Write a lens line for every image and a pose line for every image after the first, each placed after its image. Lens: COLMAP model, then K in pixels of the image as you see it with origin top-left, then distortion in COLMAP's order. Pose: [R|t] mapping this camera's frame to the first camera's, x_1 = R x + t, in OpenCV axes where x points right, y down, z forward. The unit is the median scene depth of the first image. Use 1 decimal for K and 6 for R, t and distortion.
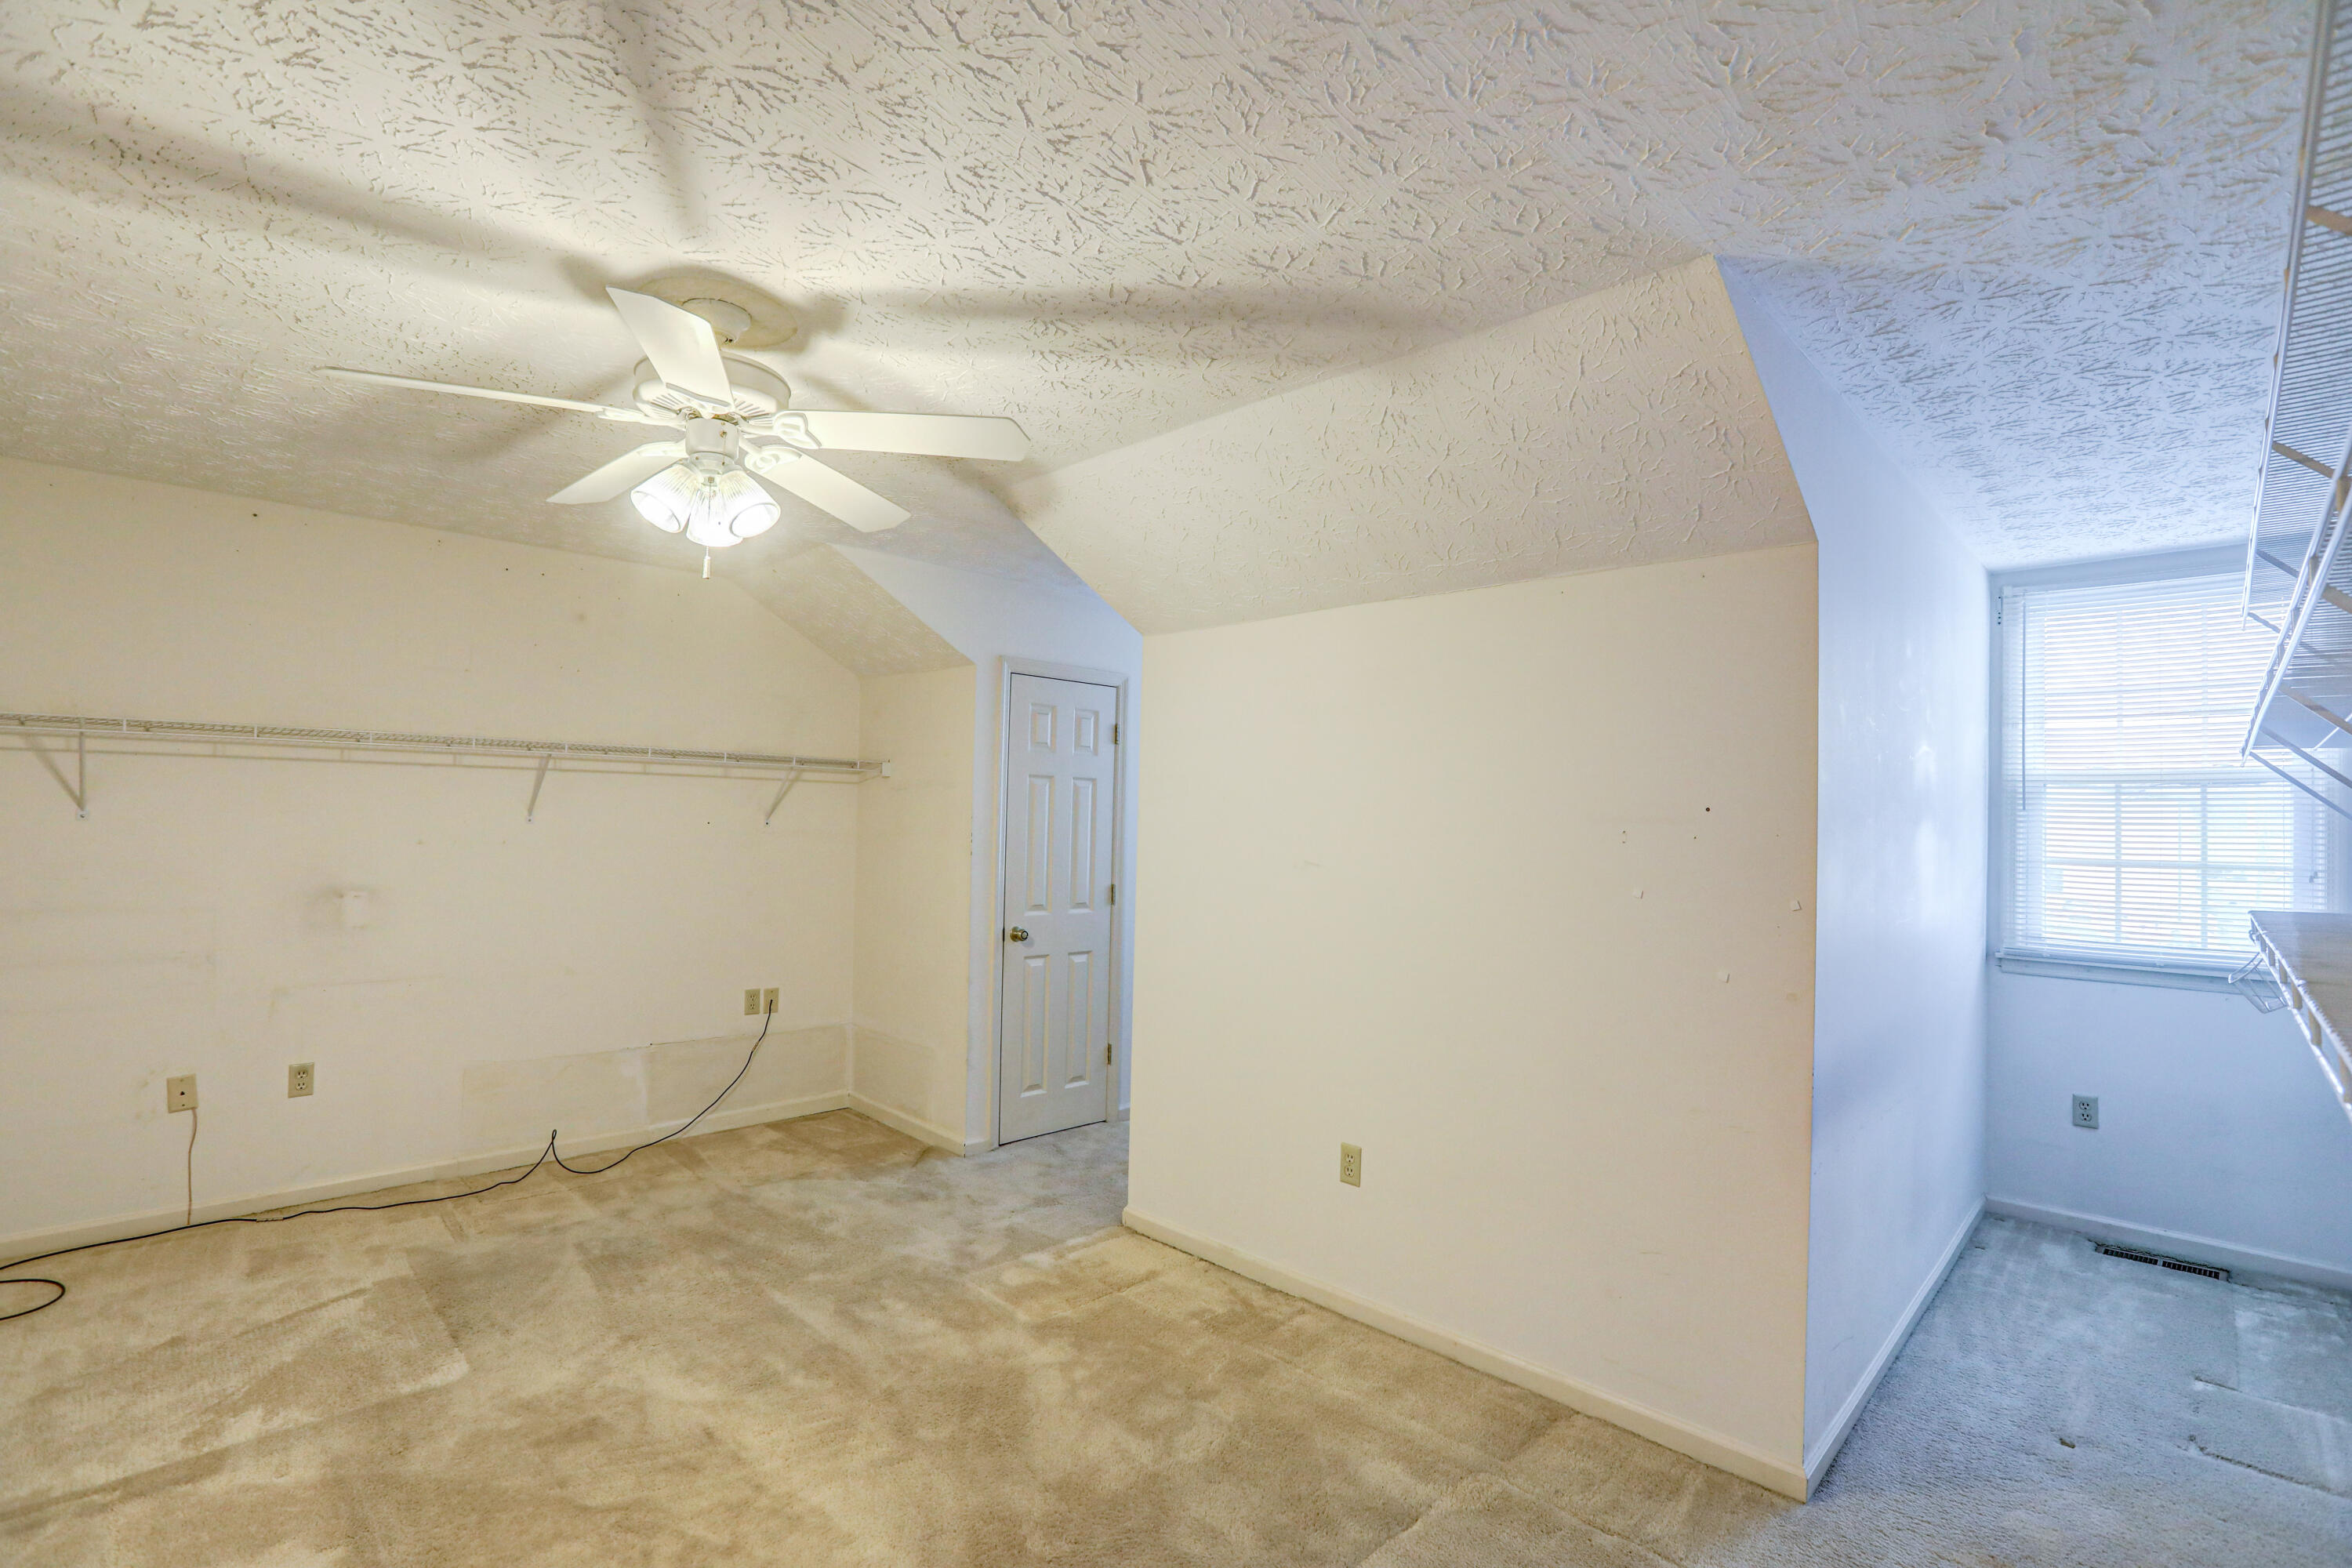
lens RADIAL K [[1075.8, 0, 1176.6], [0, 1075.8, 776.7], [0, 0, 1]] dist [-0.047767, 0.017109]
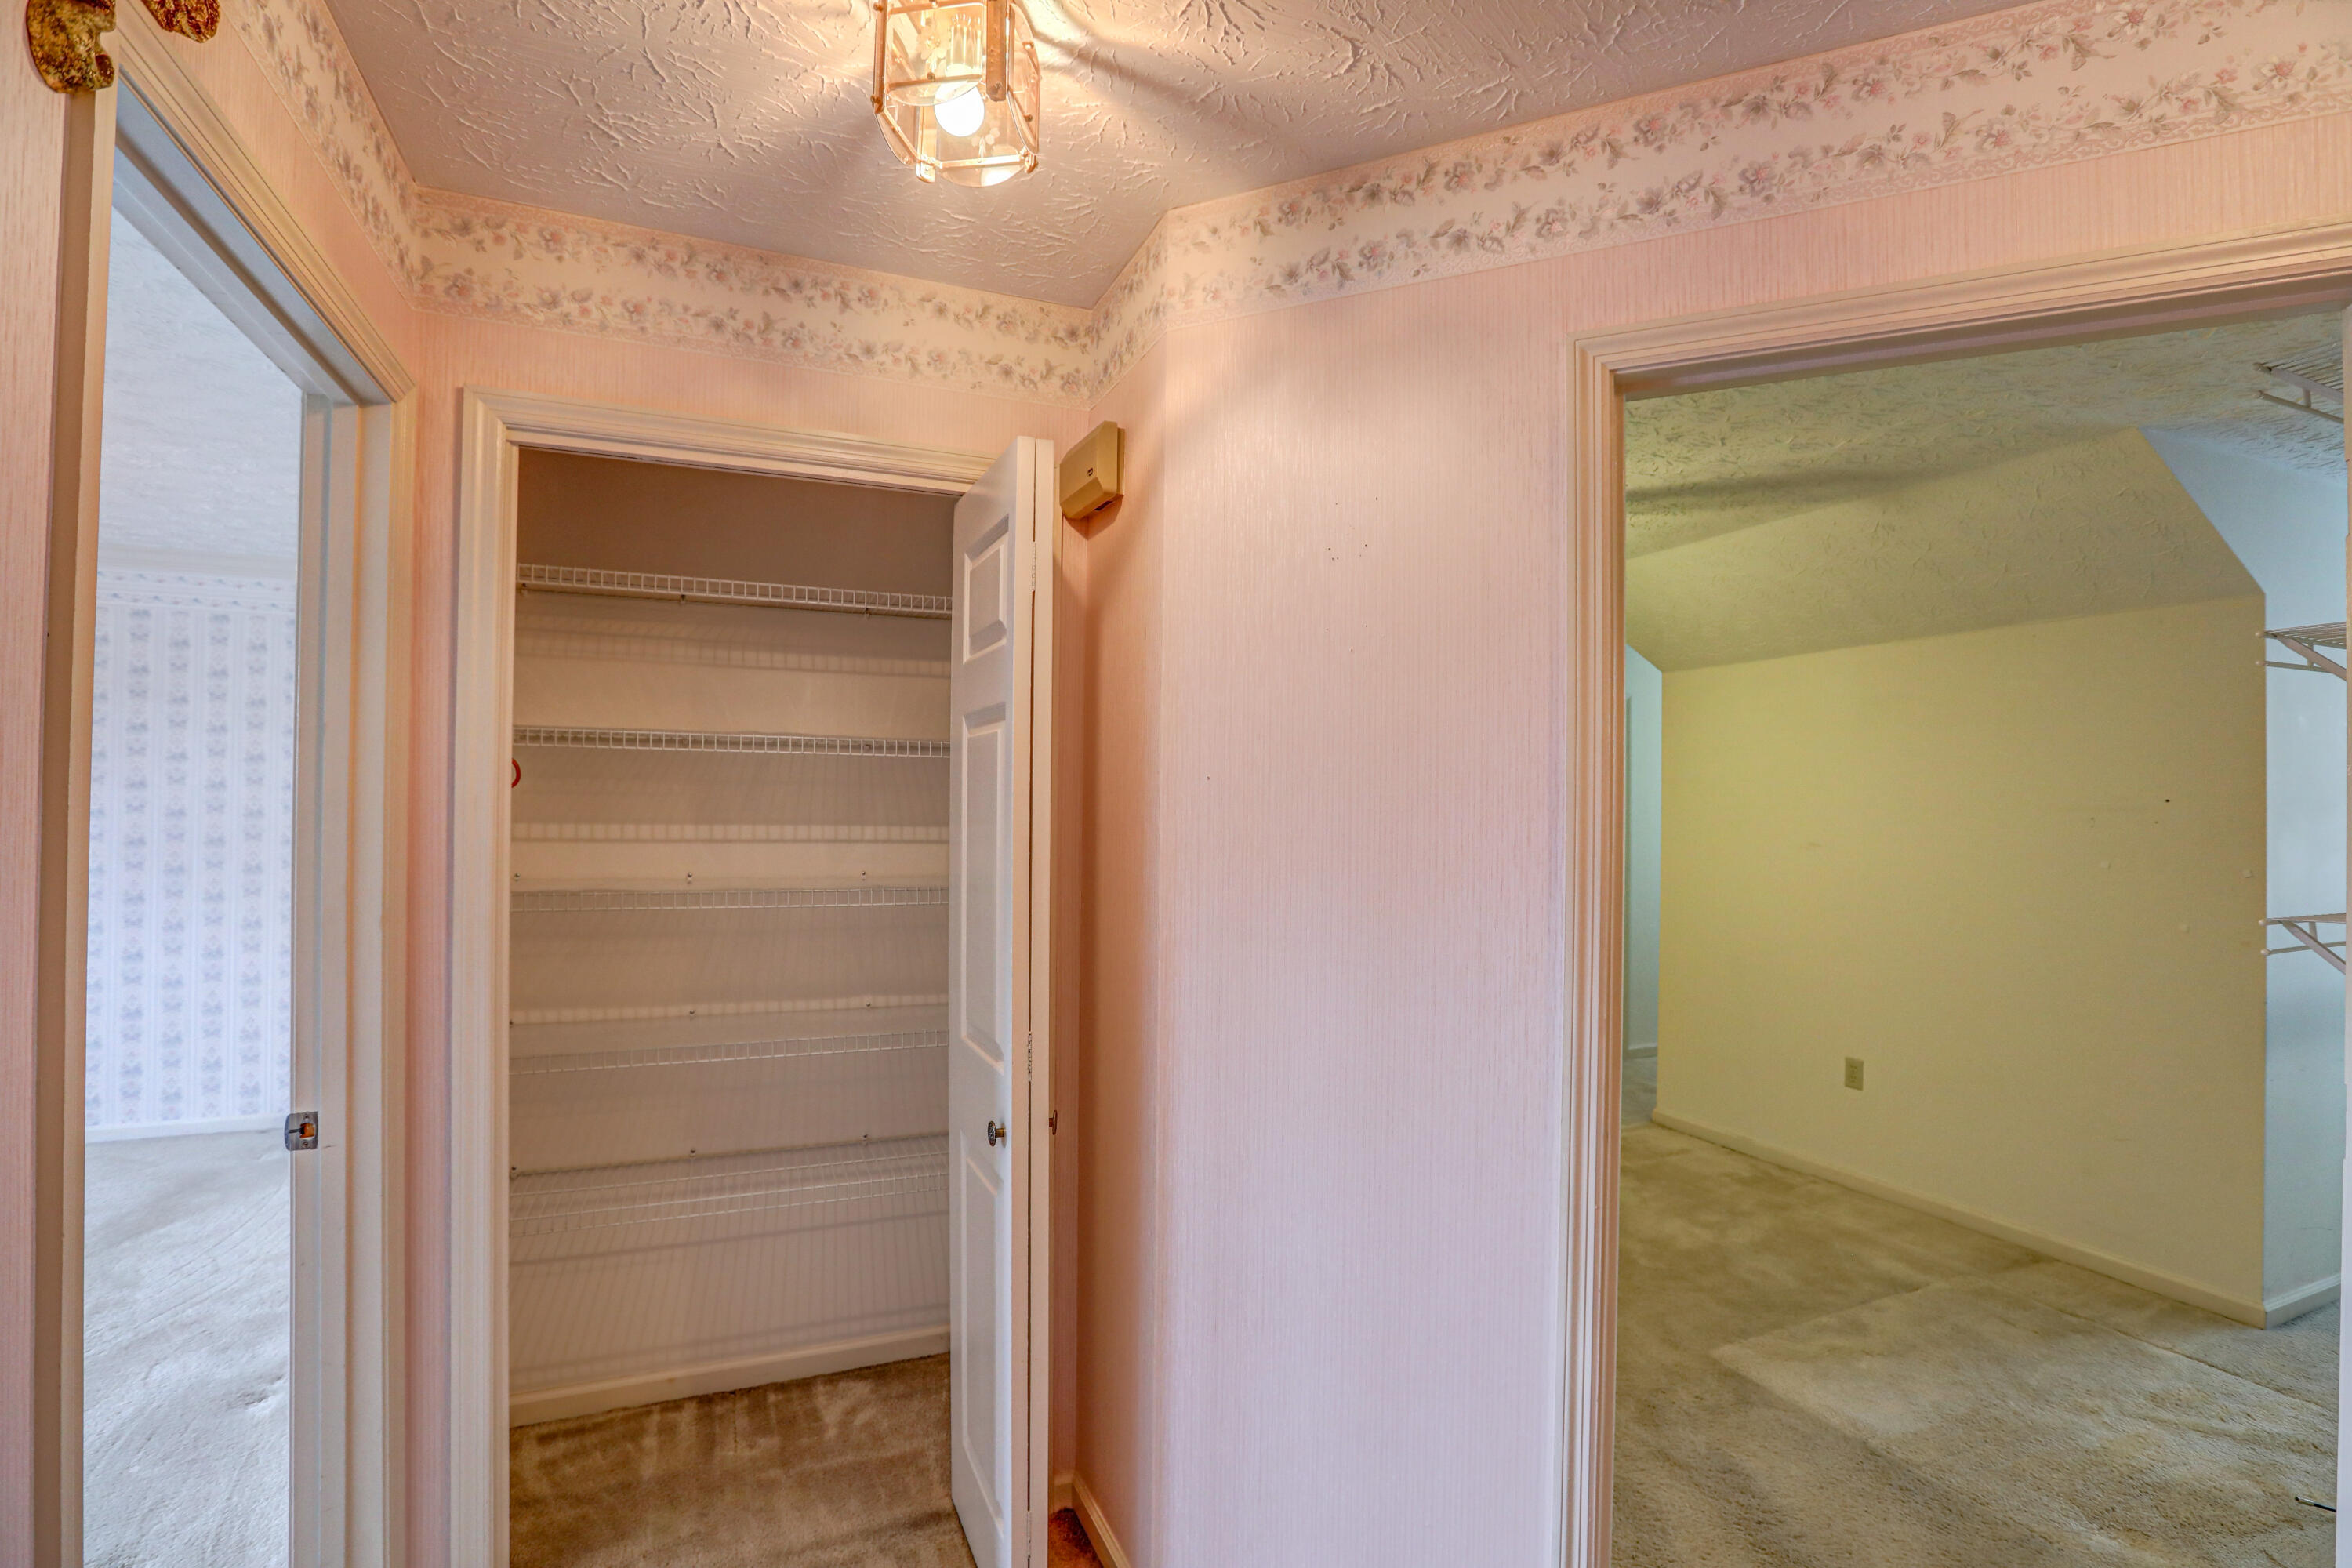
lens RADIAL K [[1075.8, 0, 1175.6], [0, 1075.8, 784.0], [0, 0, 1]] dist [-0.047767, 0.017109]
pose [[0.927458, -0.020921, -0.373341, -0.143299], [0.026174, 0.999617, 0.009008, -0.030899], [0.373009, -0.018127, 0.927651, -0.611710]]
